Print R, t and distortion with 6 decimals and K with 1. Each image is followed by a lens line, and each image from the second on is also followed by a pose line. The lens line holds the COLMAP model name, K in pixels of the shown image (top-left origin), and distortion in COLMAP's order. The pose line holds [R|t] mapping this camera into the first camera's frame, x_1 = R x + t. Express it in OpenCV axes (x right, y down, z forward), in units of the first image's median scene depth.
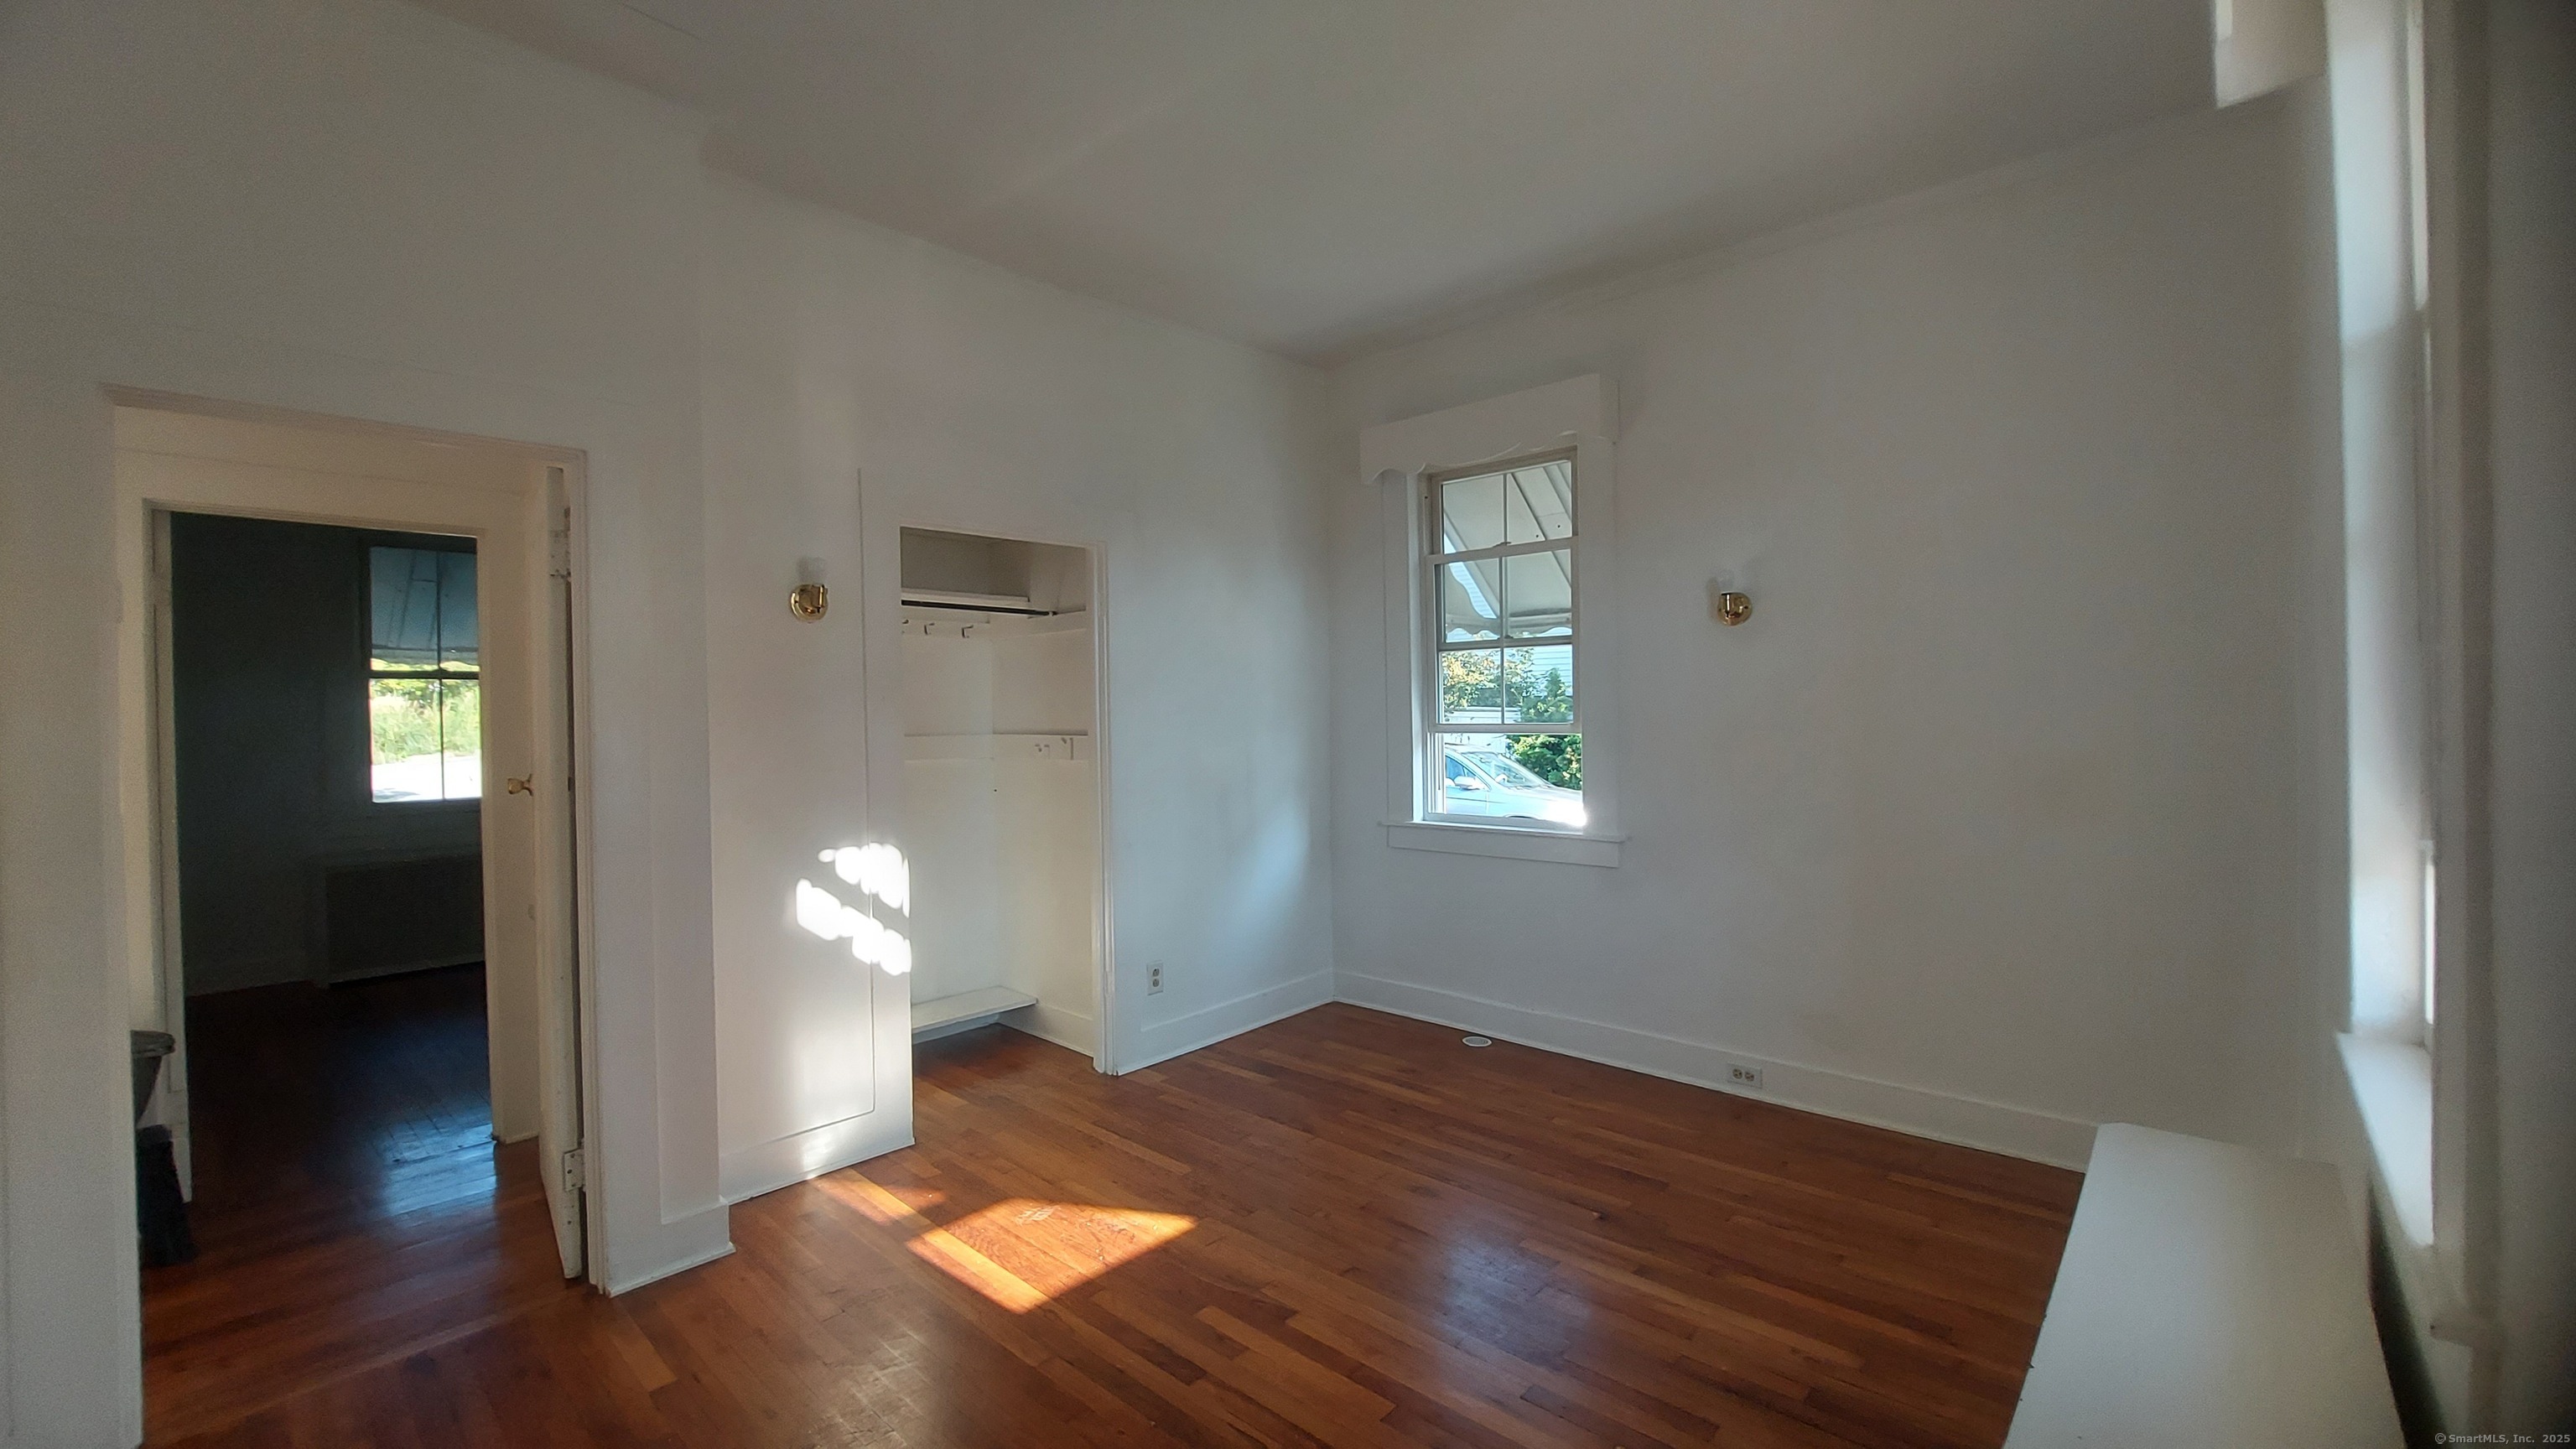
lens RADIAL K [[1027.0, 0, 1268.6], [0, 1027.0, 727.5], [0, 0, 1]] dist [-0.023053, 0.000473]
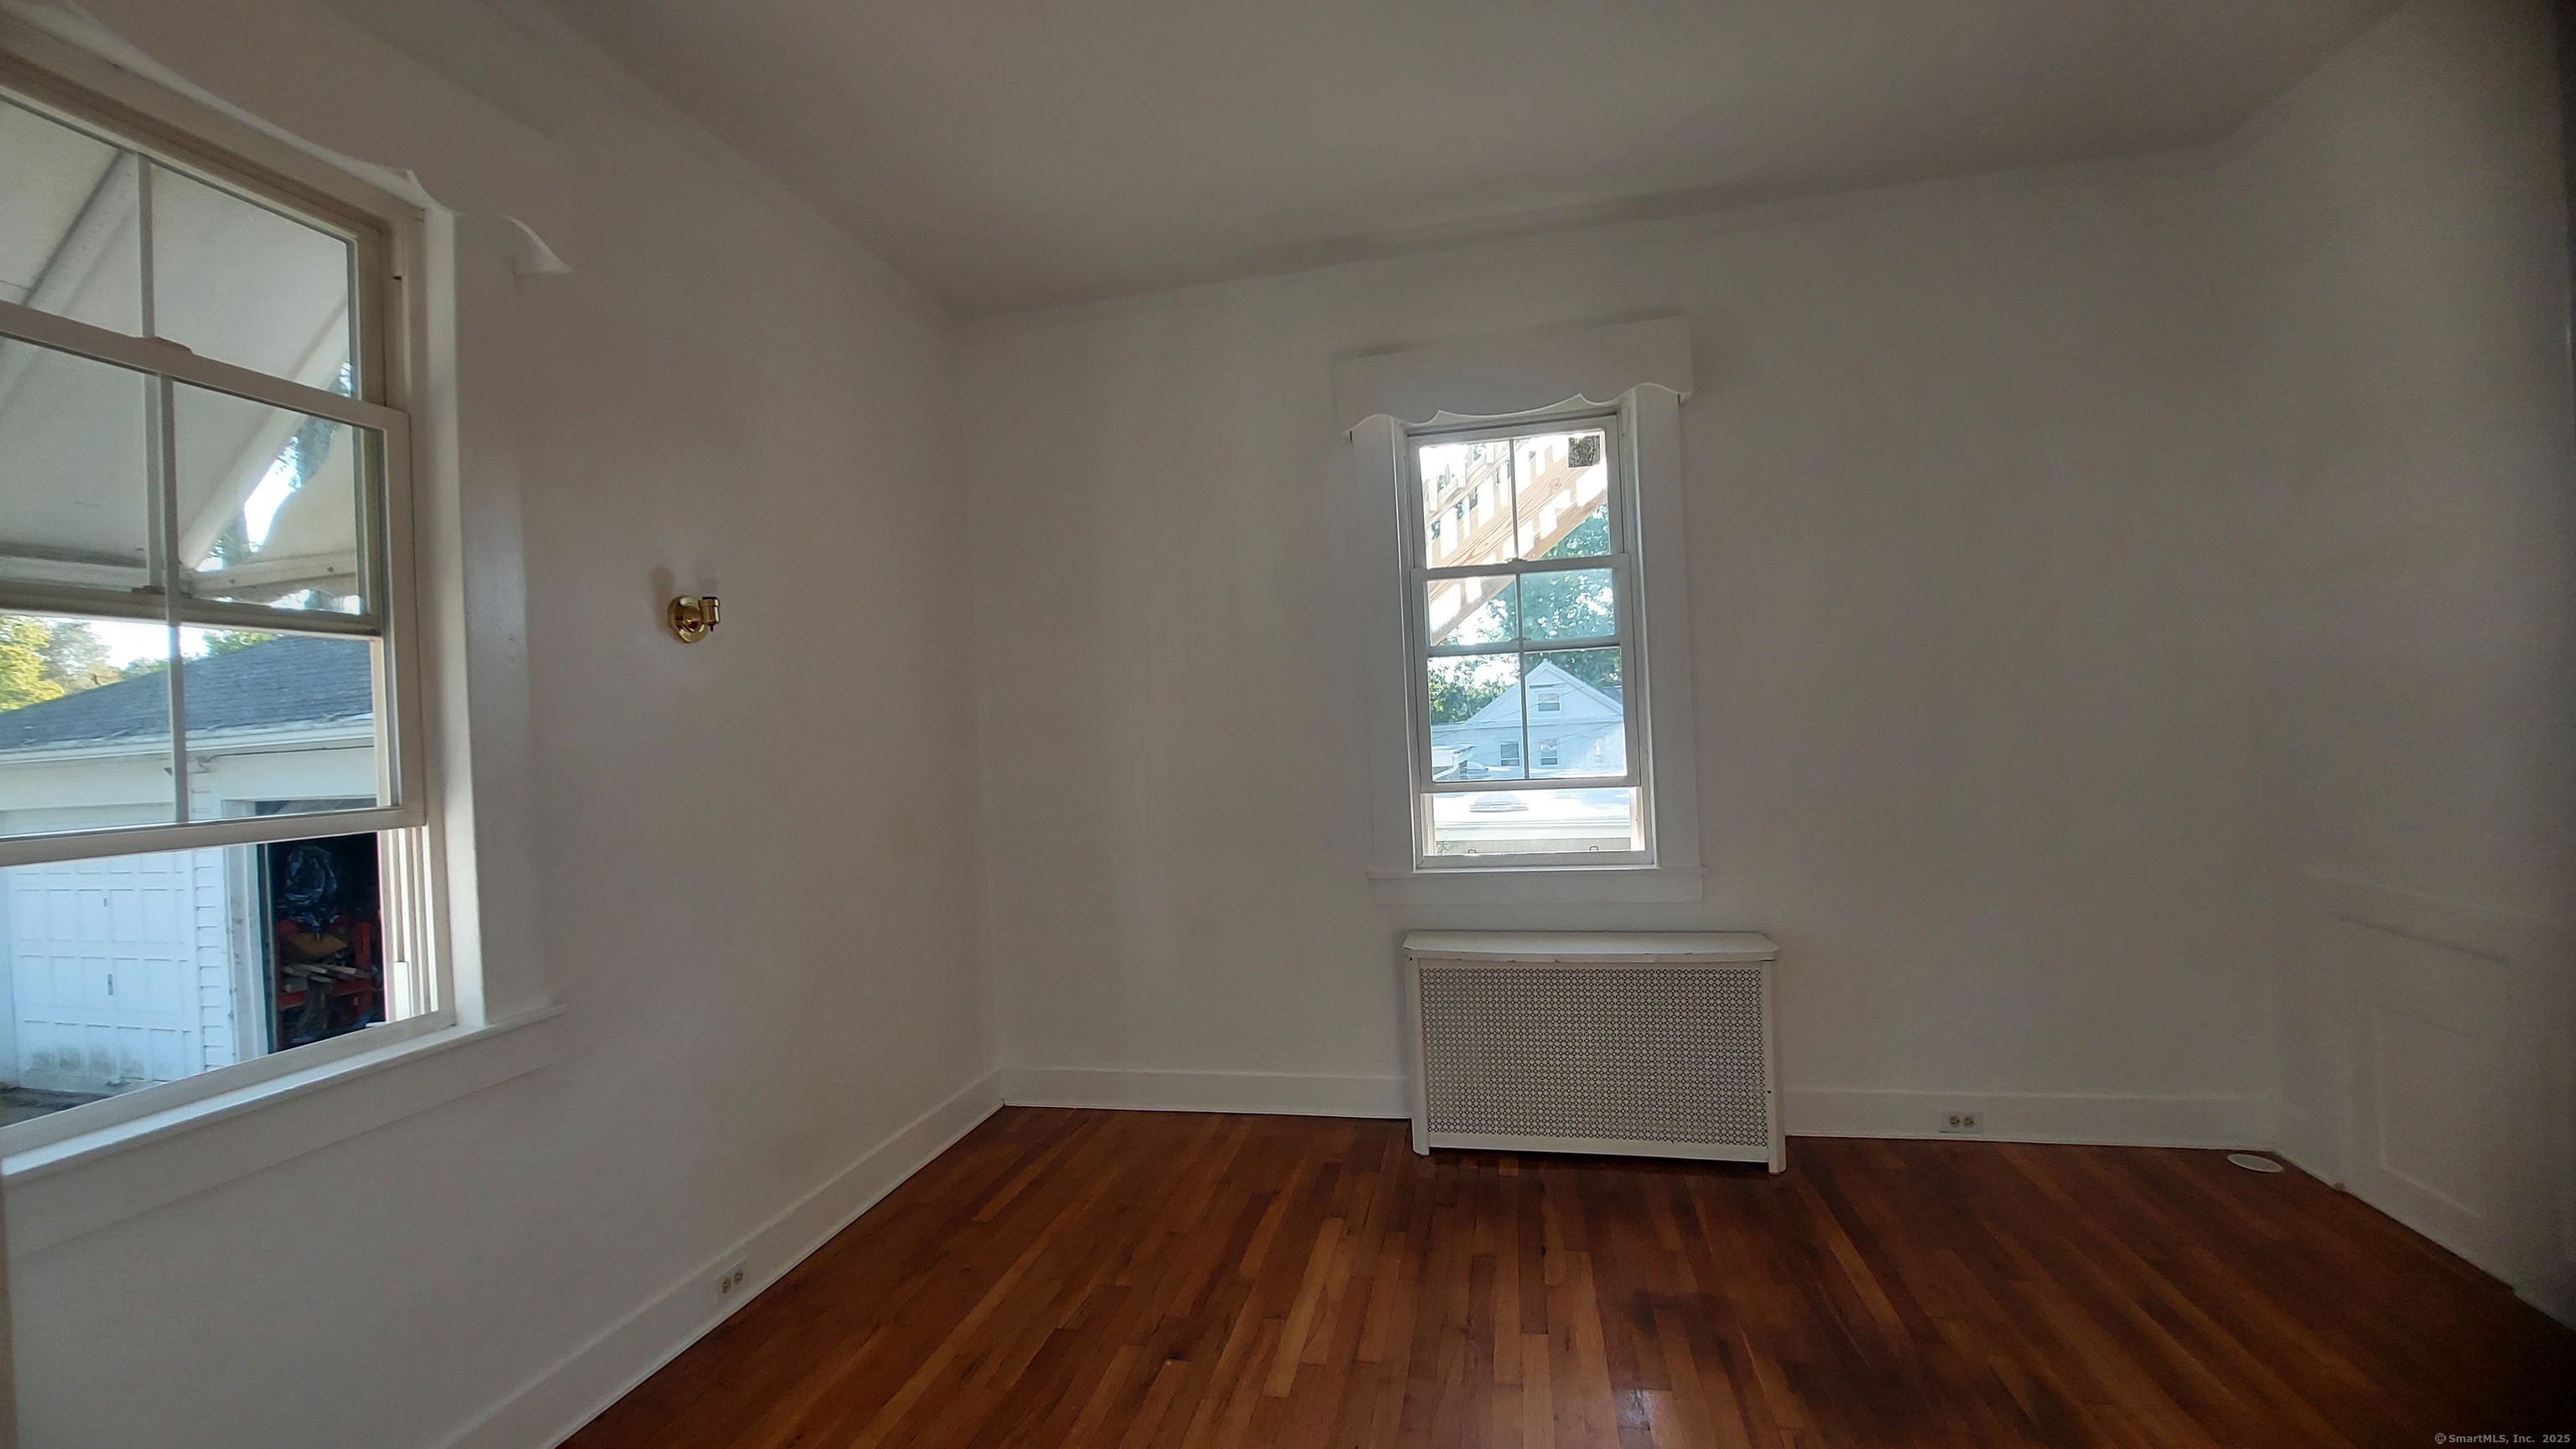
lens RADIAL K [[1027.0, 0, 1268.6], [0, 1027.0, 727.5], [0, 0, 1]] dist [-0.023053, 0.000473]
pose [[-0.494298, 0.033860, 0.868633, -0.468048], [0.070588, 0.997505, 0.001285, -0.019028], [-0.866422, 0.061951, -0.495454, 1.413507]]
